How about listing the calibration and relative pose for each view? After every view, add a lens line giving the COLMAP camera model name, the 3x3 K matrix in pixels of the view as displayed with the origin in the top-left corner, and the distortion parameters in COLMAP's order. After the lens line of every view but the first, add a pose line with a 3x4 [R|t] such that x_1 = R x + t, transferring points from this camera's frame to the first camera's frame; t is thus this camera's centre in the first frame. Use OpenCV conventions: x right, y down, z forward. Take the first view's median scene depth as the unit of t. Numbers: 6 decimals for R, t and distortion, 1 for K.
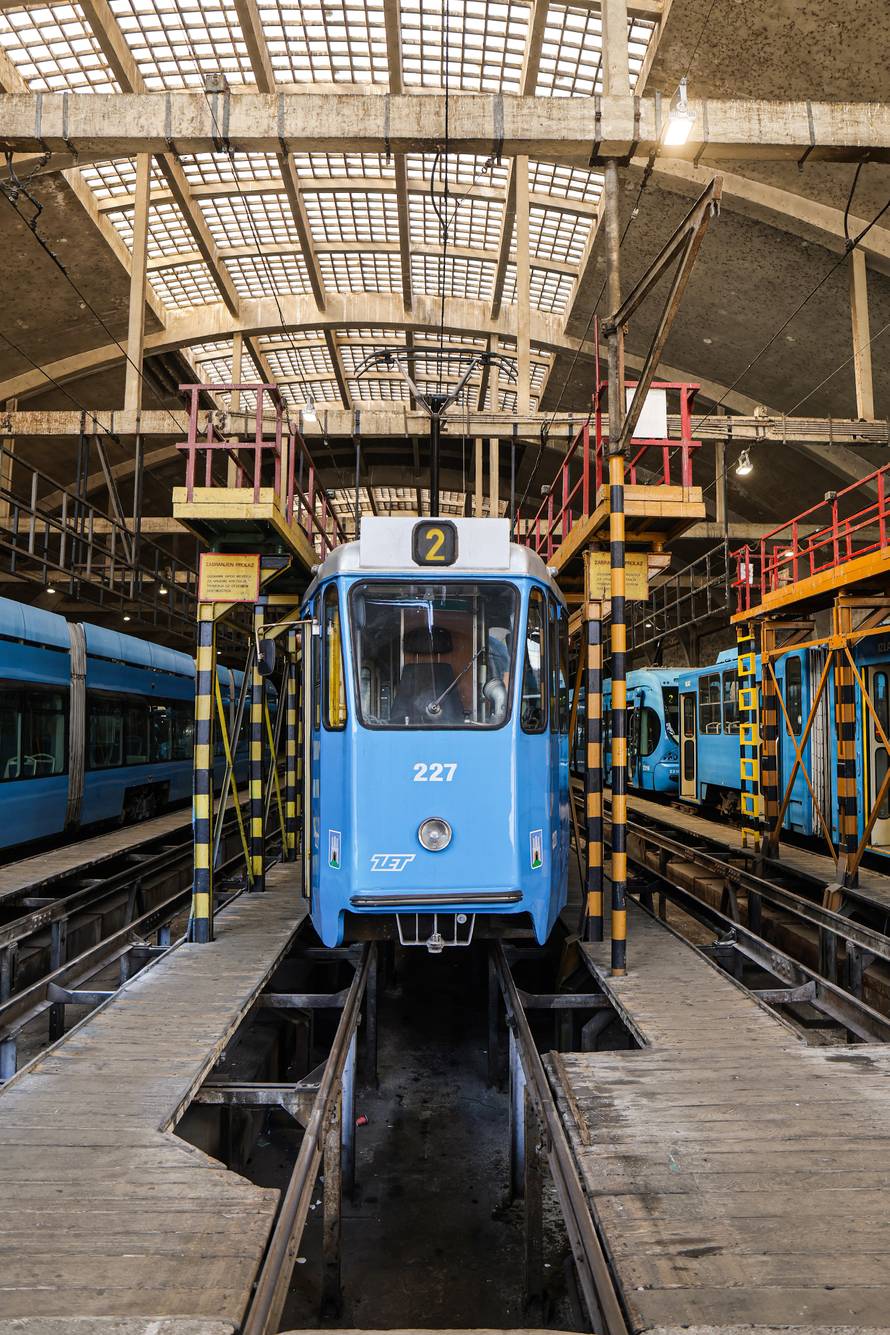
lens RADIAL K [[928.6, 0, 422.2], [0, 928.6, 655.1], [0, 0, 1]] dist [-0.090148, 0.058740]
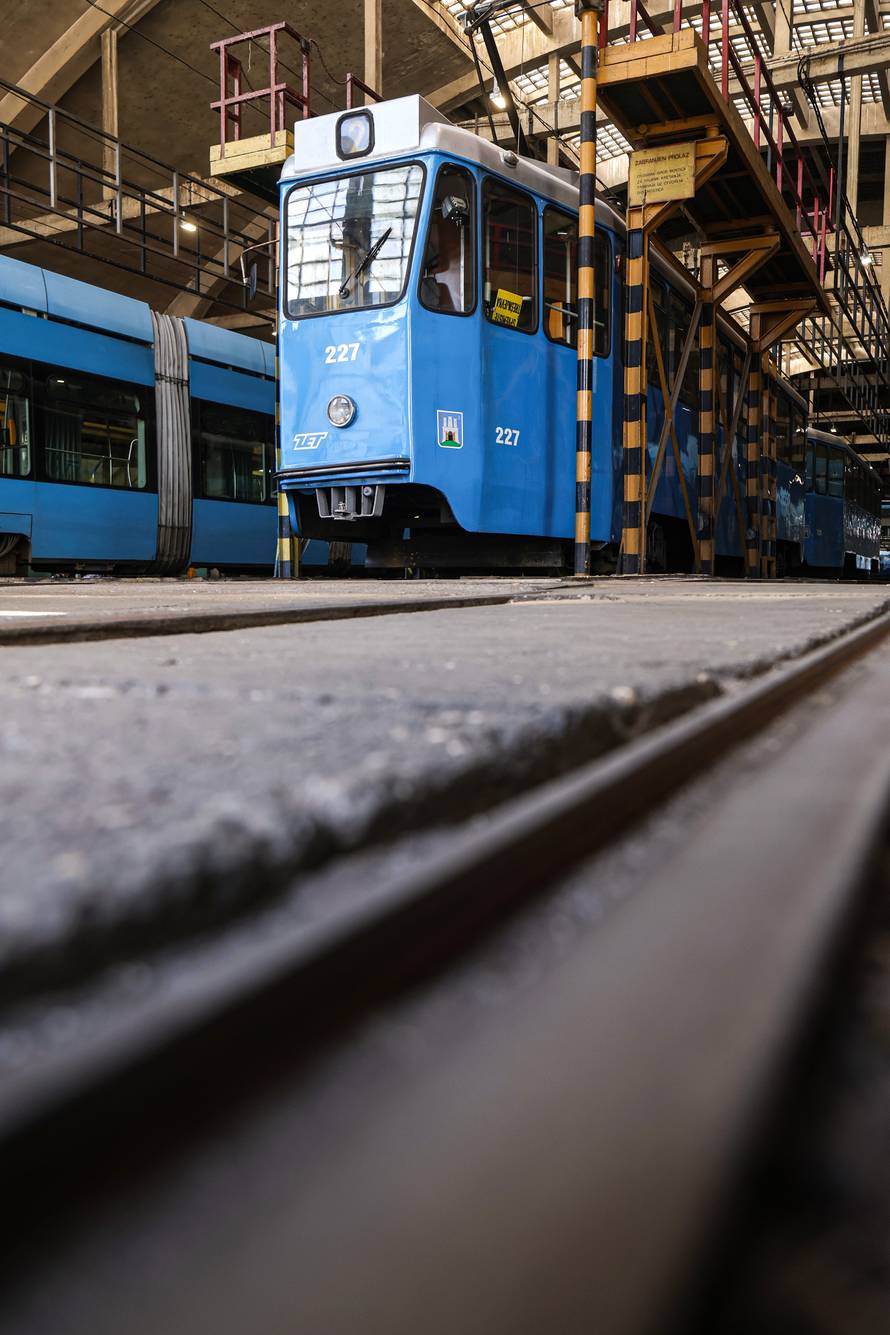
lens RADIAL K [[1030.3, 0, 449.0], [0, 1030.3, 668.2], [0, 0, 1]] dist [-0.076000, 0.088733]
pose [[0.893319, 0.037547, -0.447852, 0.398022], [0.037689, 0.986735, 0.157903, 0.181547], [0.447840, -0.157937, 0.880054, -0.020639]]
